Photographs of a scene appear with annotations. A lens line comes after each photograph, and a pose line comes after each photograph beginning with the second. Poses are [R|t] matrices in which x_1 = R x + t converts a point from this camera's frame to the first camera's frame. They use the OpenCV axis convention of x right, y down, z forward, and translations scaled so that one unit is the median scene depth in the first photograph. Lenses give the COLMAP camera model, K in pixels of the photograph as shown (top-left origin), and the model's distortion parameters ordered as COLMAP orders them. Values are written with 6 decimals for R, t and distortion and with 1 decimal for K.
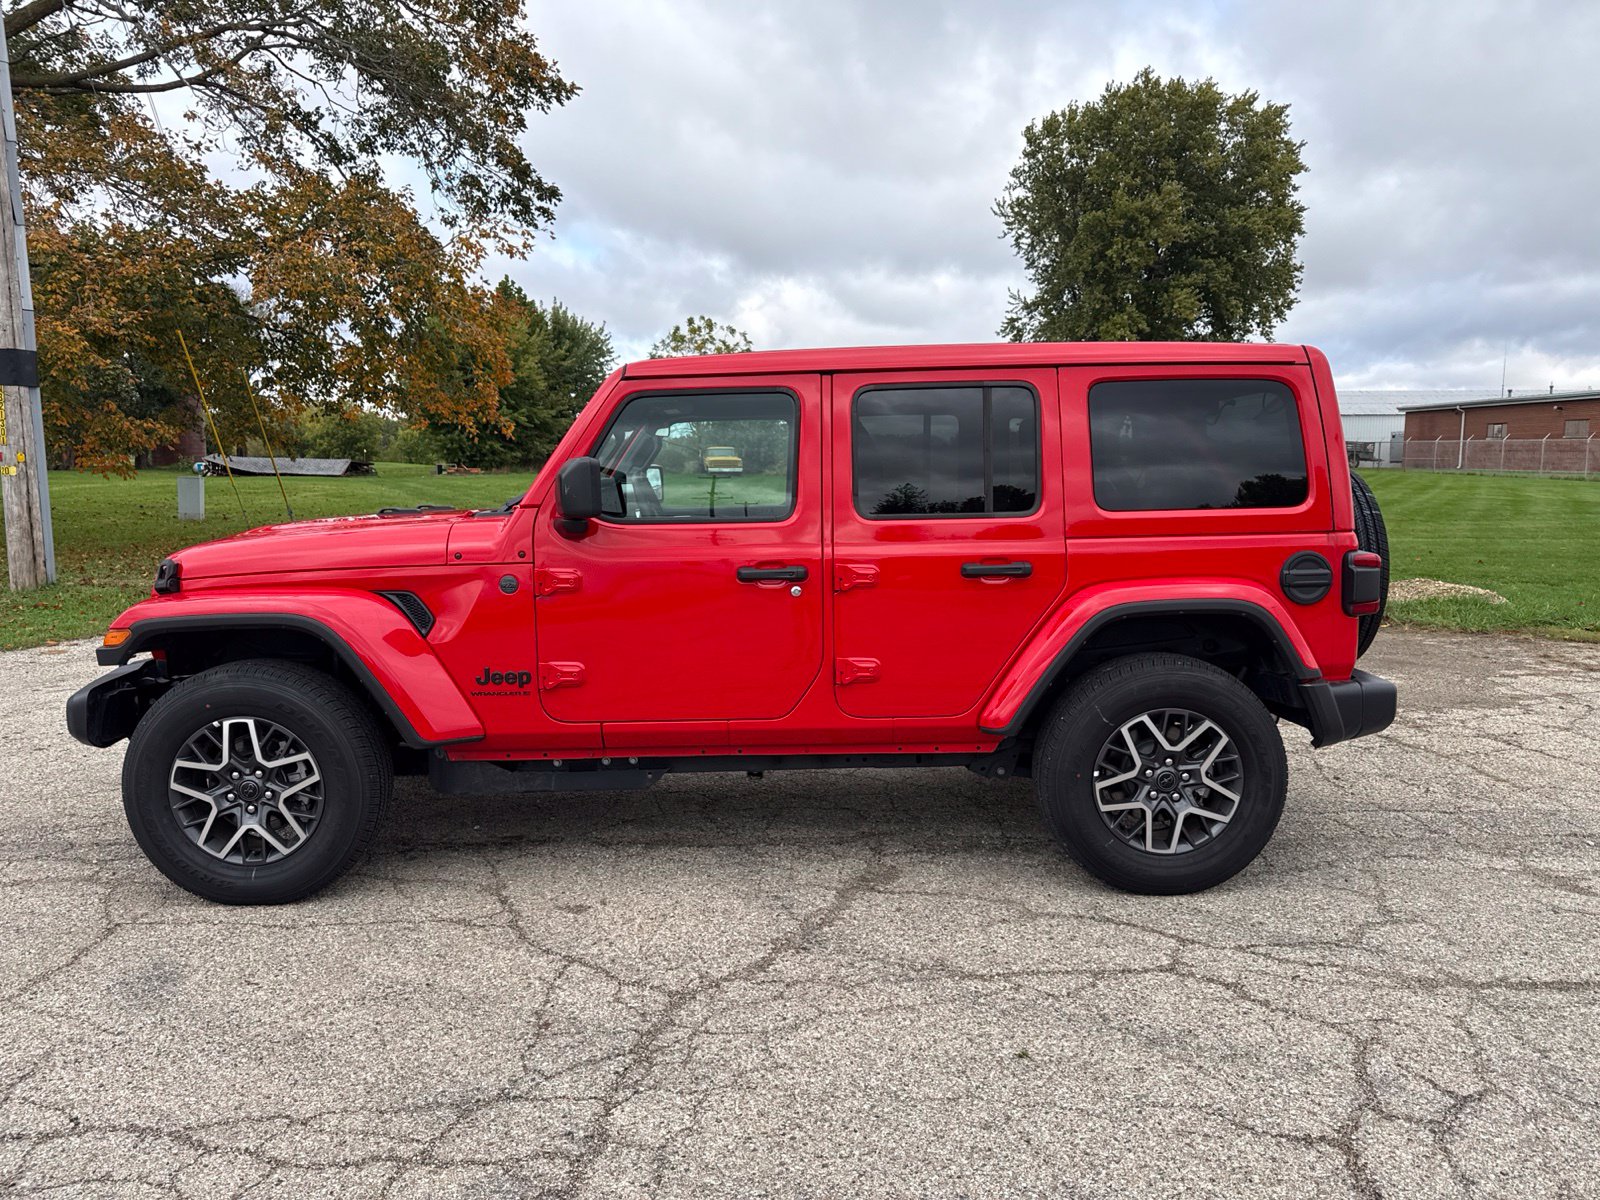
lens RADIAL K [[1100.7, 0, 814.3], [0, 1100.7, 595.6], [0, 0, 1]] dist [0.018696, -0.018366]
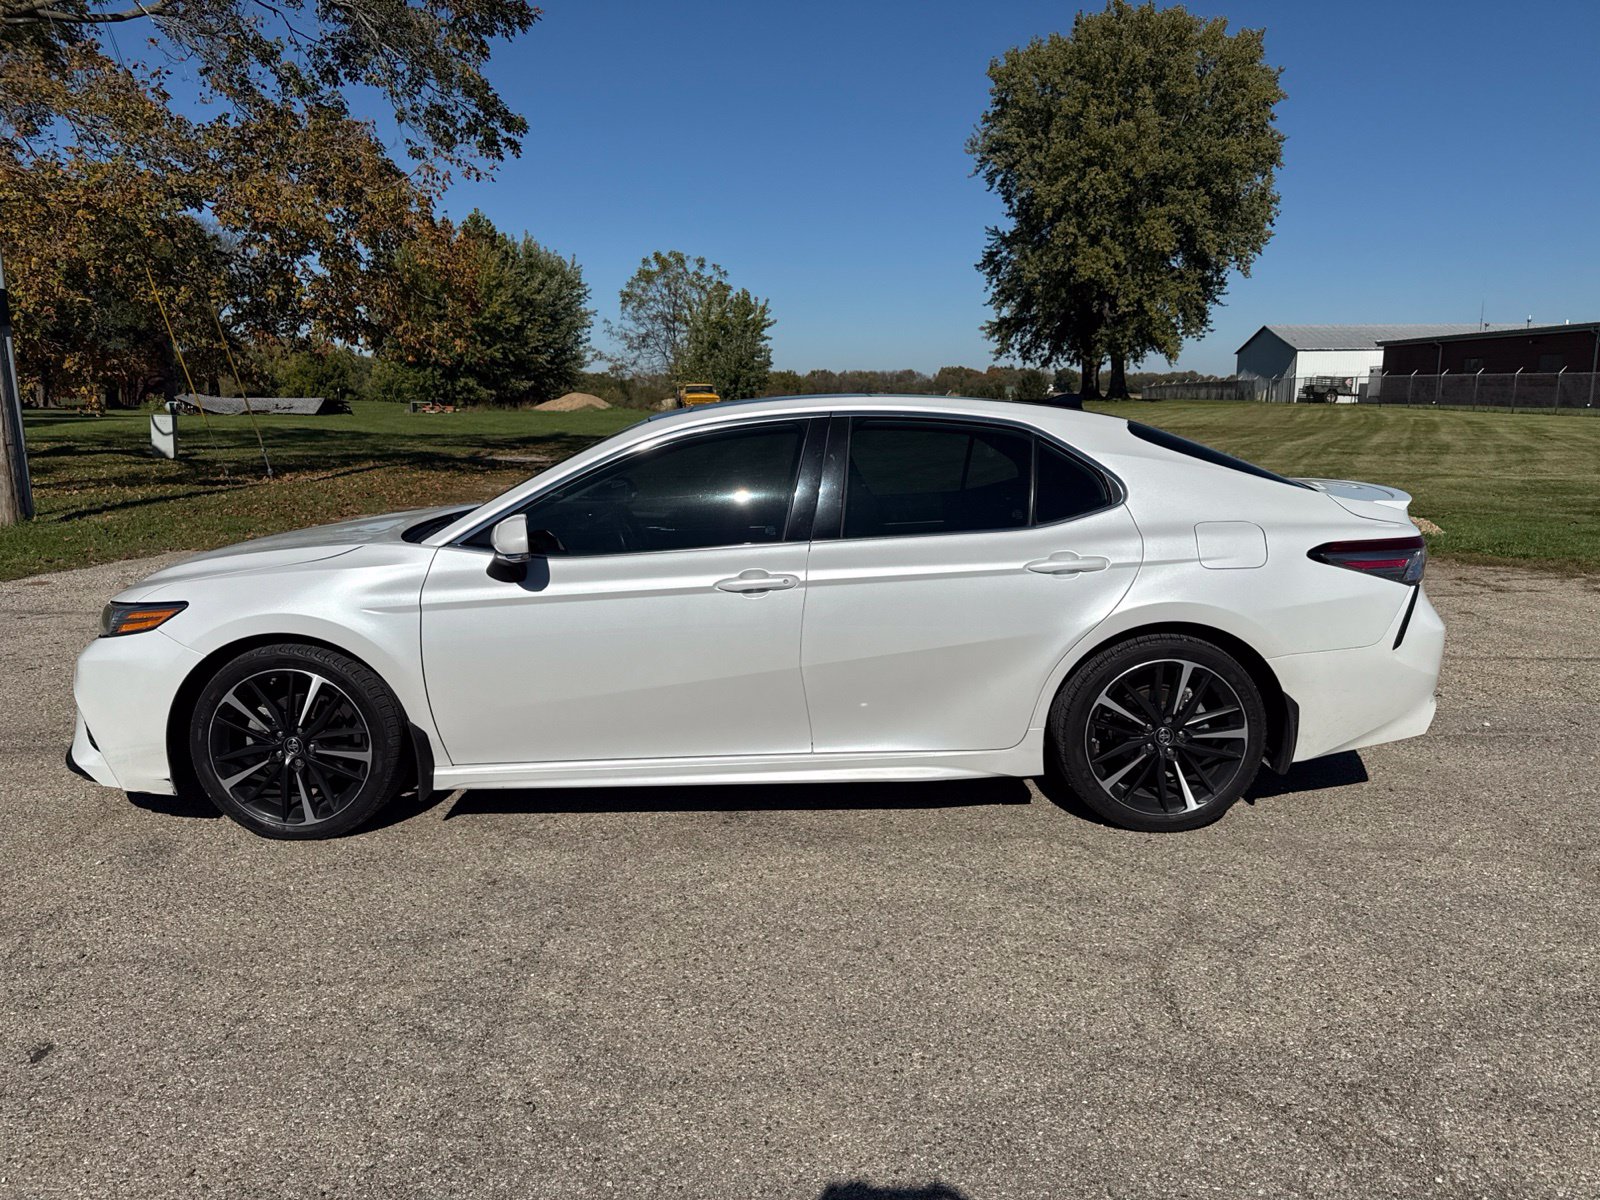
lens RADIAL K [[1100.7, 0, 811.9], [0, 1100.7, 599.6], [0, 0, 1]] dist [0.018696, -0.018366]
pose [[0.999897, -0.005834, 0.013087, 0.013572], [0.005048, 0.998229, 0.059270, 0.004548], [-0.013409, -0.059198, 0.998156, -0.024891]]
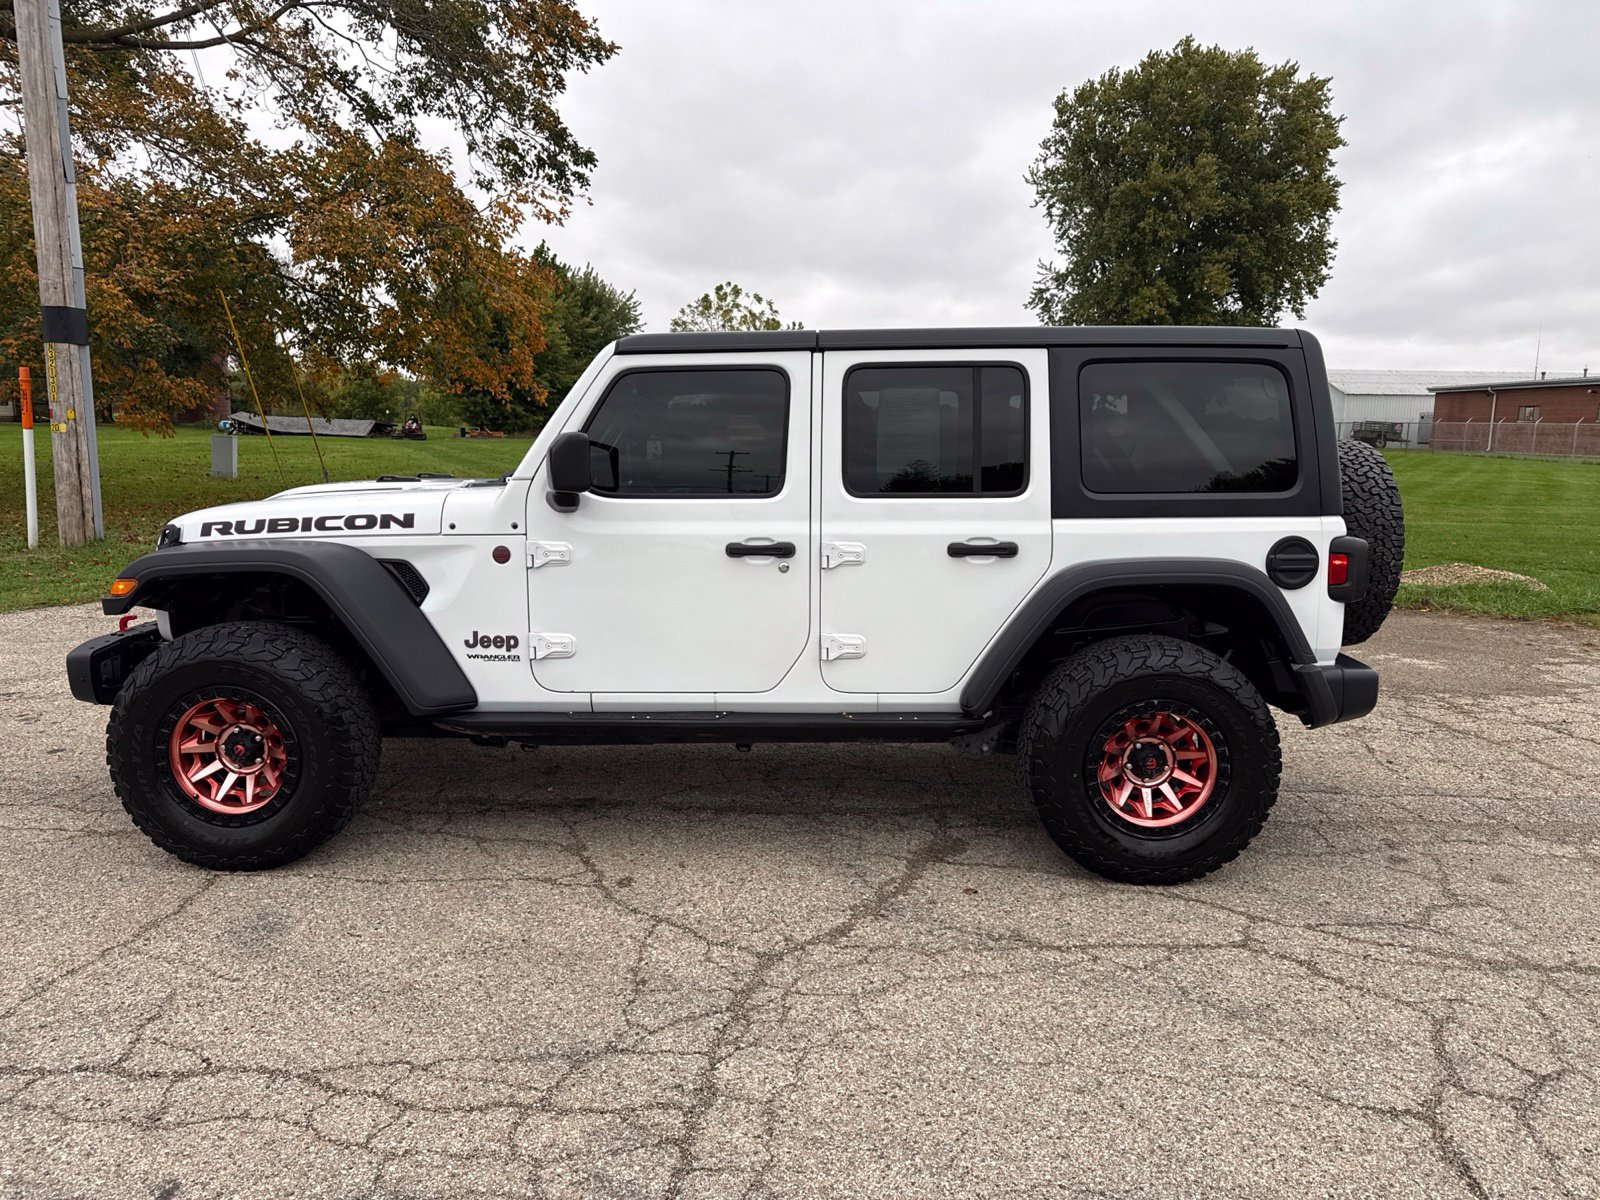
lens RADIAL K [[1100.7, 0, 813.1], [0, 1100.7, 595.0], [0, 0, 1]] dist [0.018696, -0.018366]
pose [[0.999656, 0.021680, -0.014784, -0.013235], [-0.021278, 0.999415, 0.026772, -0.001003], [0.015356, -0.026448, 0.999532, -0.004074]]
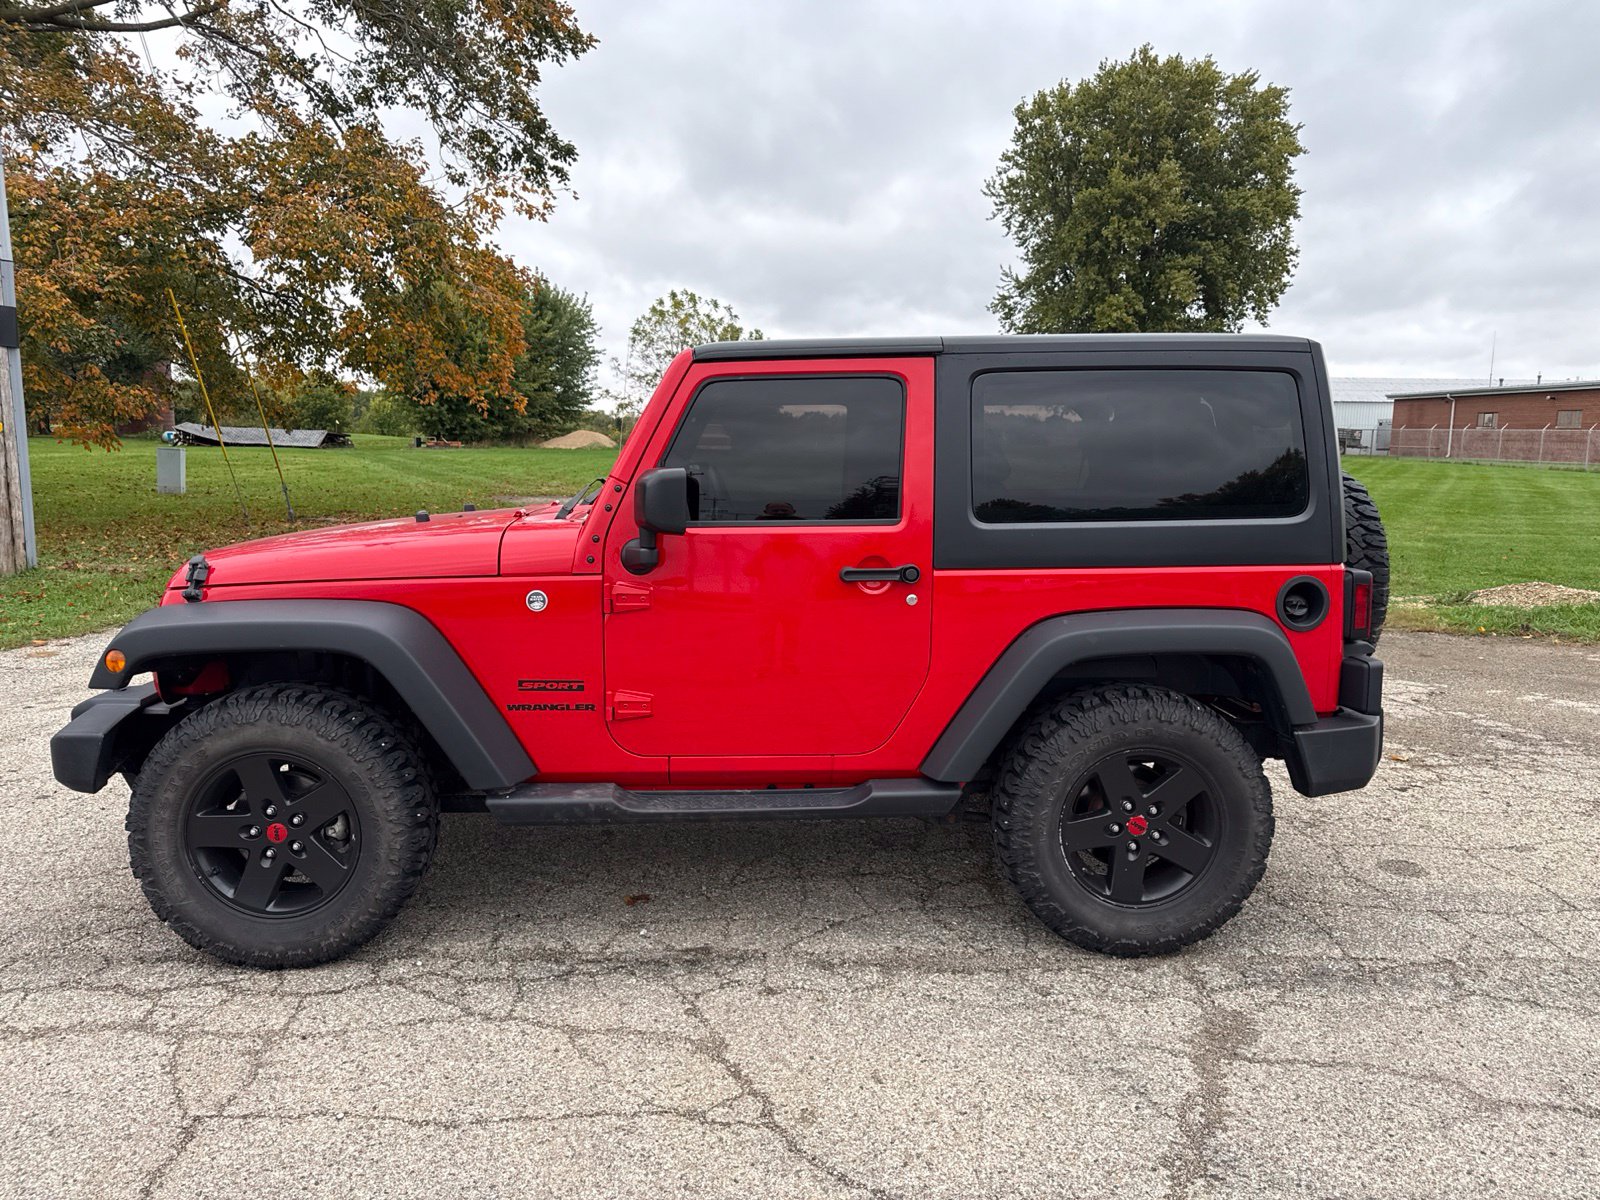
lens RADIAL K [[1100.7, 0, 809.7], [0, 1100.7, 586.8], [0, 0, 1]] dist [0.018696, -0.018366]
pose [[0.999668, 0.012685, 0.022405, -0.056916], [-0.012952, 0.999846, 0.011813, -0.010495], [-0.022252, -0.012099, 0.999679, 0.064852]]
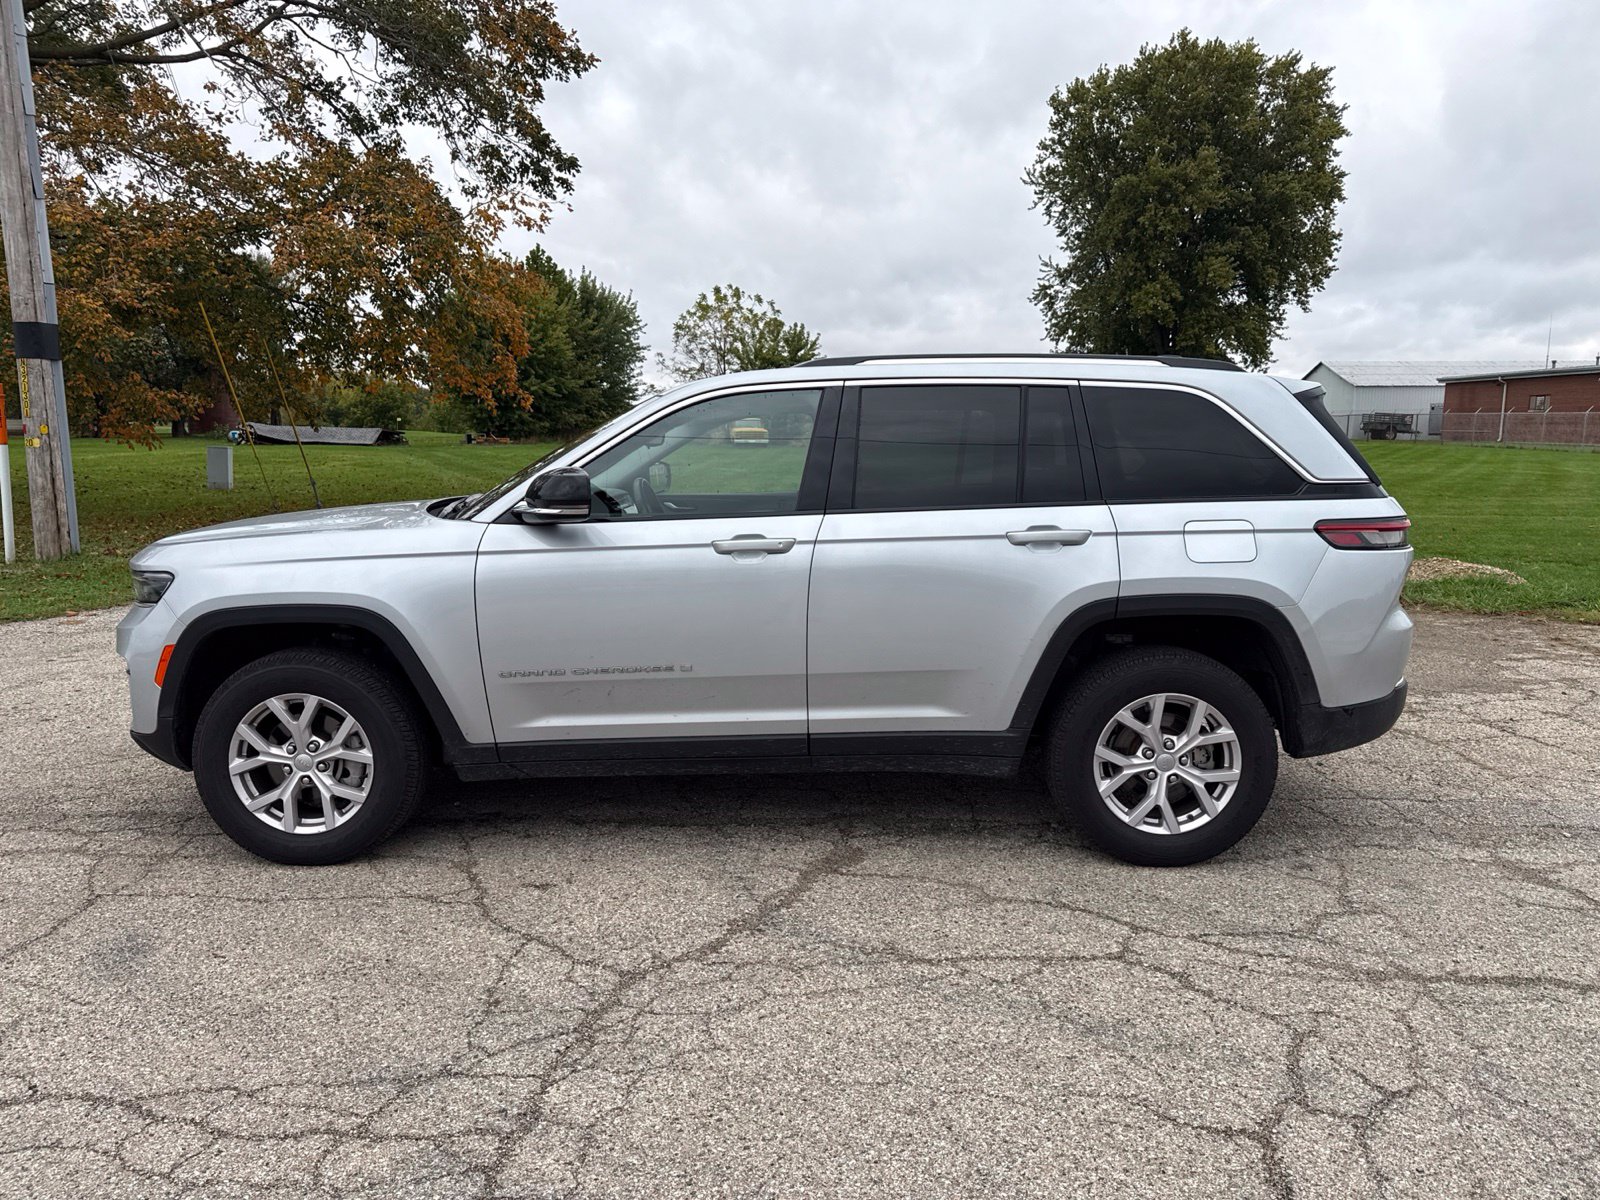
lens RADIAL K [[1100.7, 0, 812.7], [0, 1100.7, 594.9], [0, 0, 1]] dist [0.018696, -0.018366]
pose [[0.999577, 0.007723, -0.028027, 0.013421], [-0.006979, 0.999623, 0.026550, -0.003259], [0.028222, -0.026343, 0.999255, -0.000954]]
